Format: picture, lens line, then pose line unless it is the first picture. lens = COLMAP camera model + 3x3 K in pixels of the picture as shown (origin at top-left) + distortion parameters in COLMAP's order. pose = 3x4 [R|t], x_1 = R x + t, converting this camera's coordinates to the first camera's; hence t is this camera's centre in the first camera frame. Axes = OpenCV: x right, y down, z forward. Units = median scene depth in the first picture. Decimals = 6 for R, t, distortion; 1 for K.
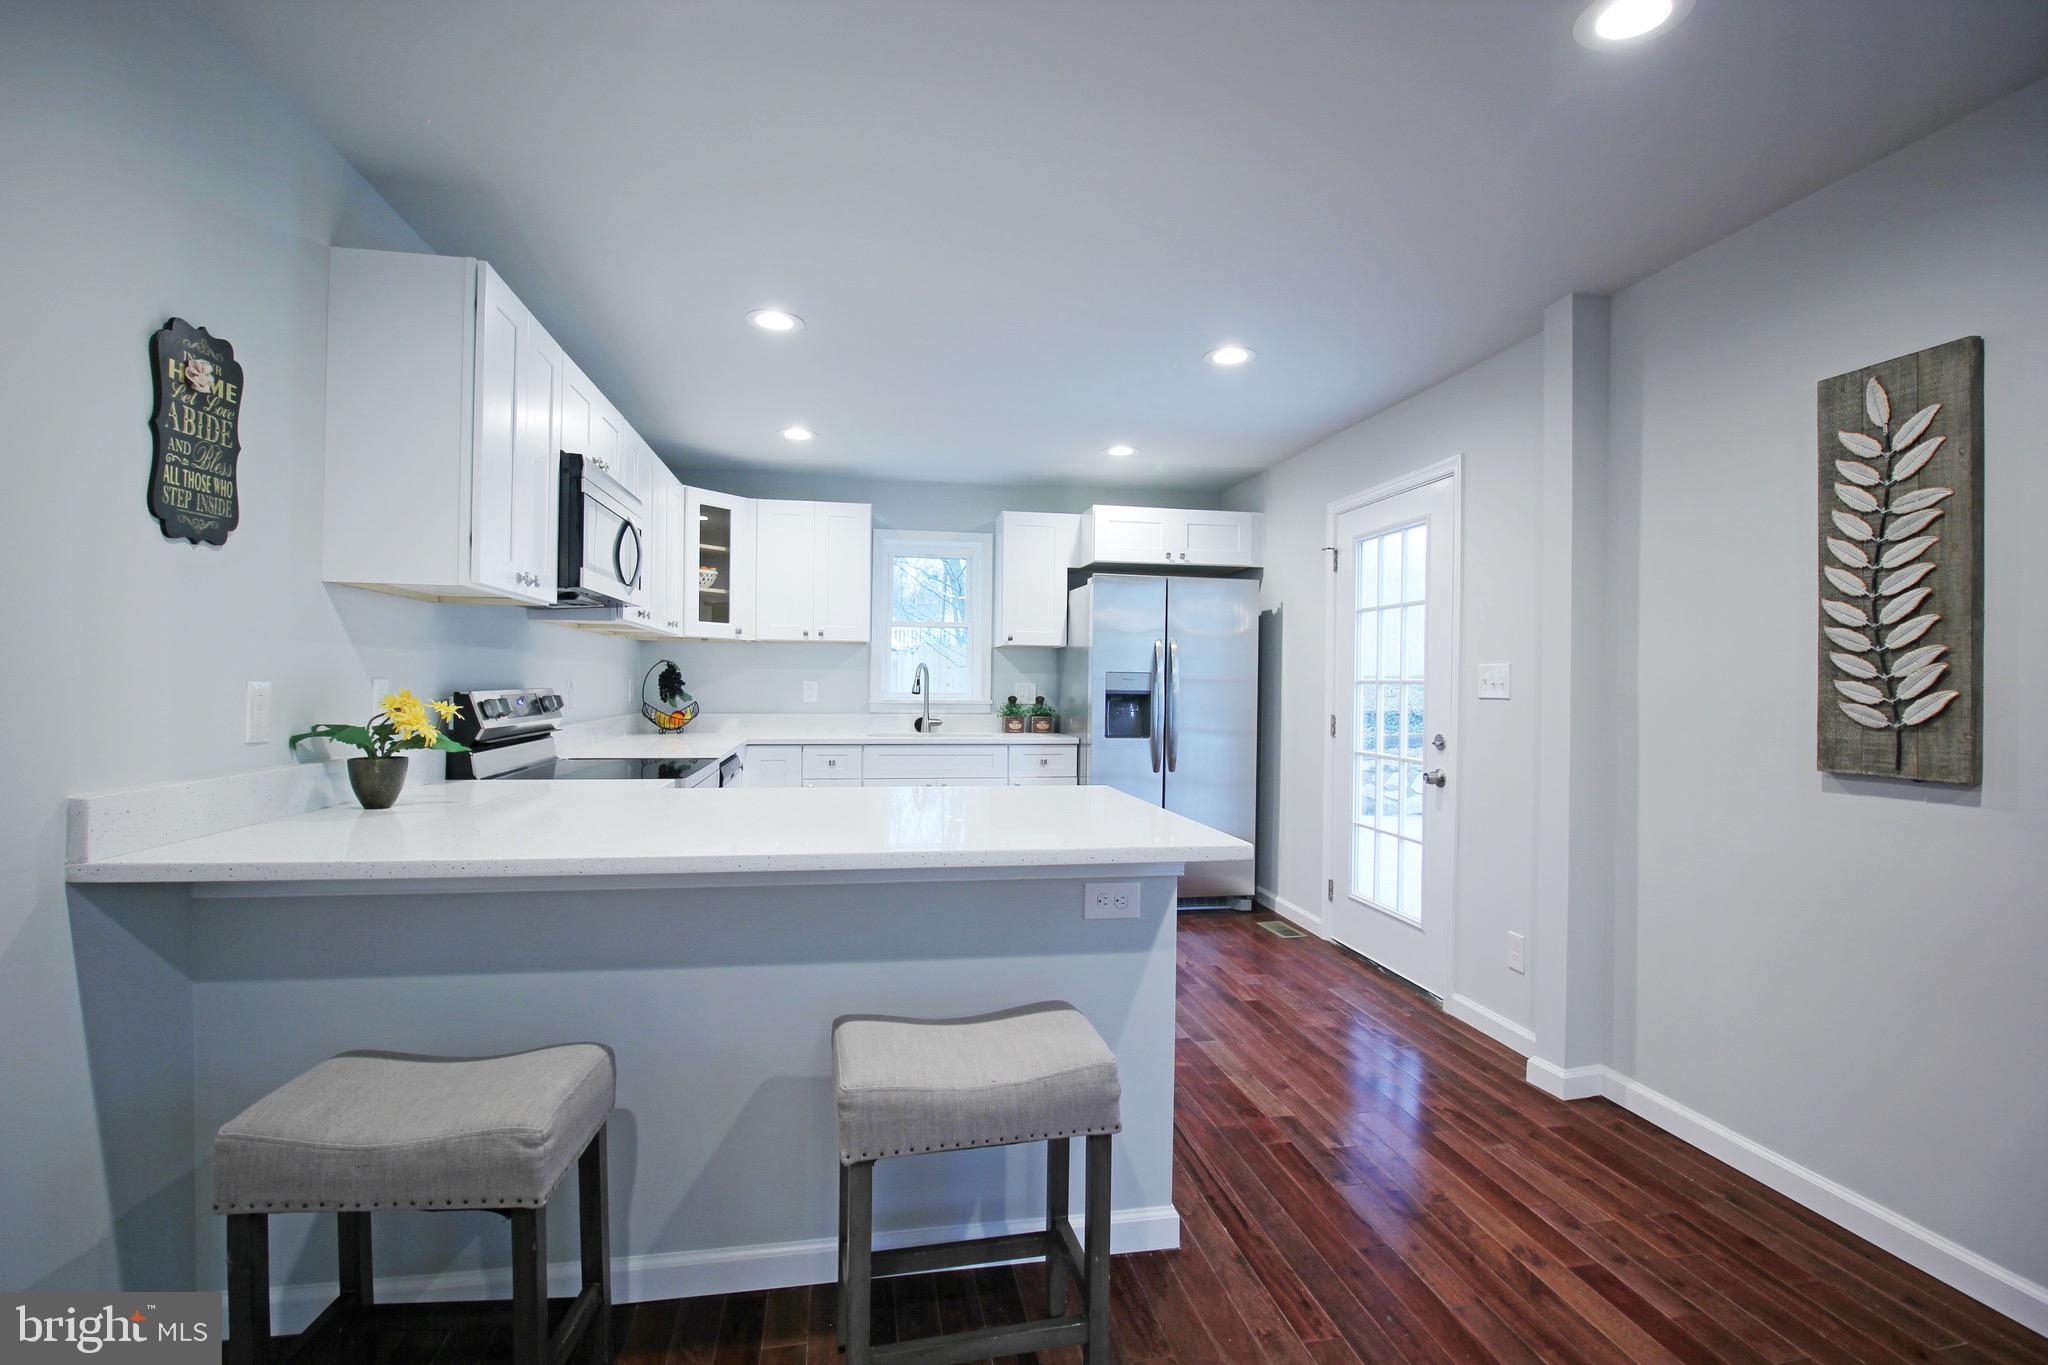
lens RADIAL K [[948.6, 0, 1030.3], [0, 948.6, 684.6], [0, 0, 1]] dist [-0.007892, -0.003816]
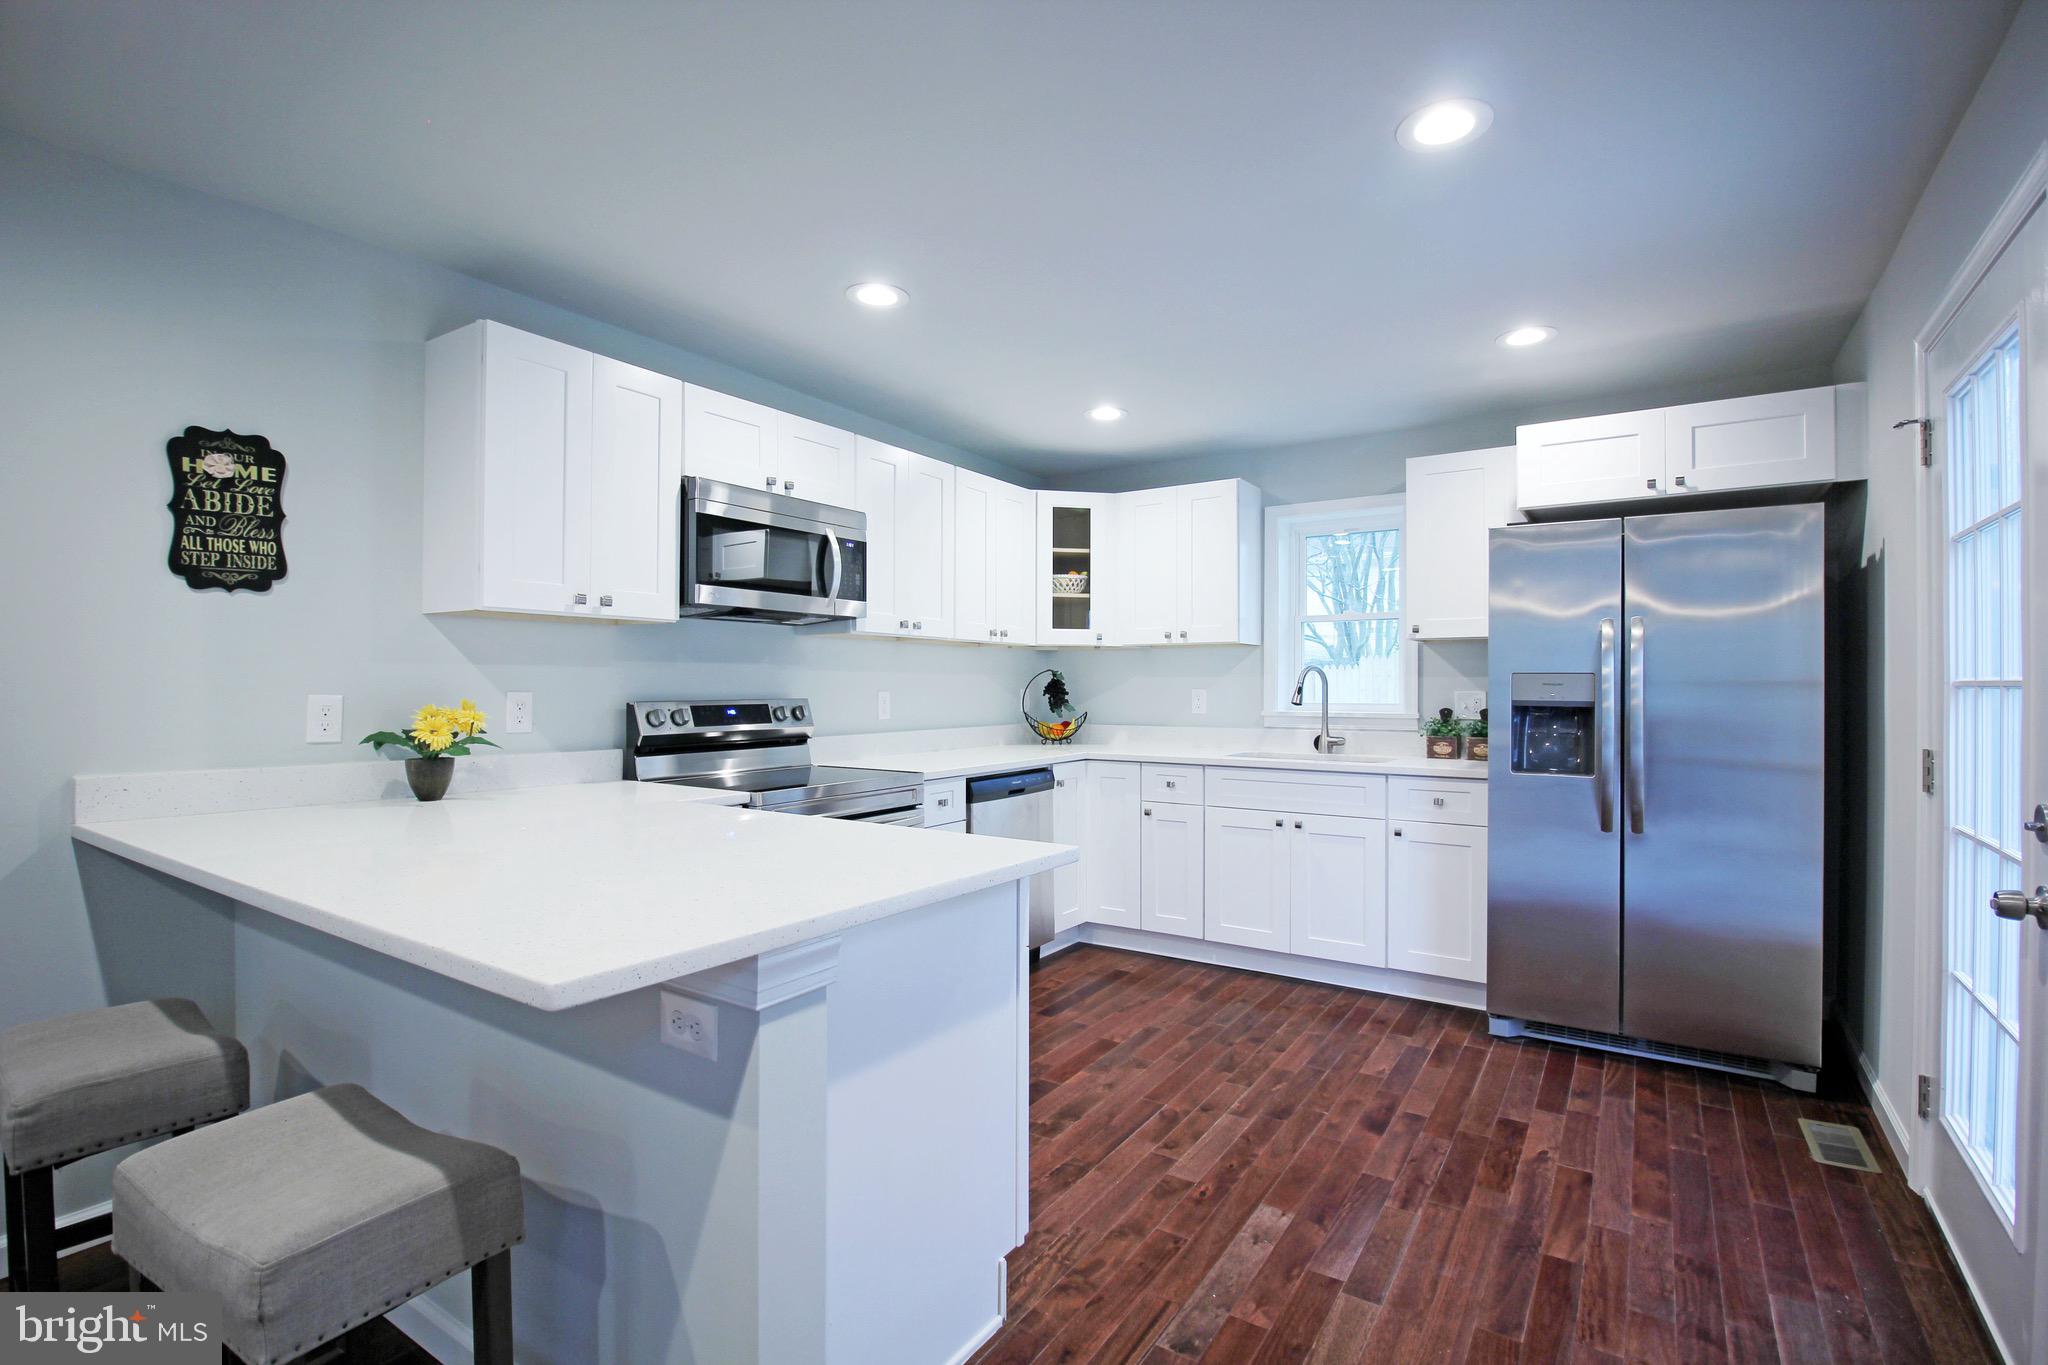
lens RADIAL K [[948.6, 0, 1023.8], [0, 948.6, 684.2], [0, 0, 1]] dist [-0.007892, -0.003816]
pose [[0.721934, -0.011459, -0.691867, 0.297406], [0.004944, 0.999923, -0.011403, 0.000350], [0.691944, 0.004812, 0.721935, 0.288345]]
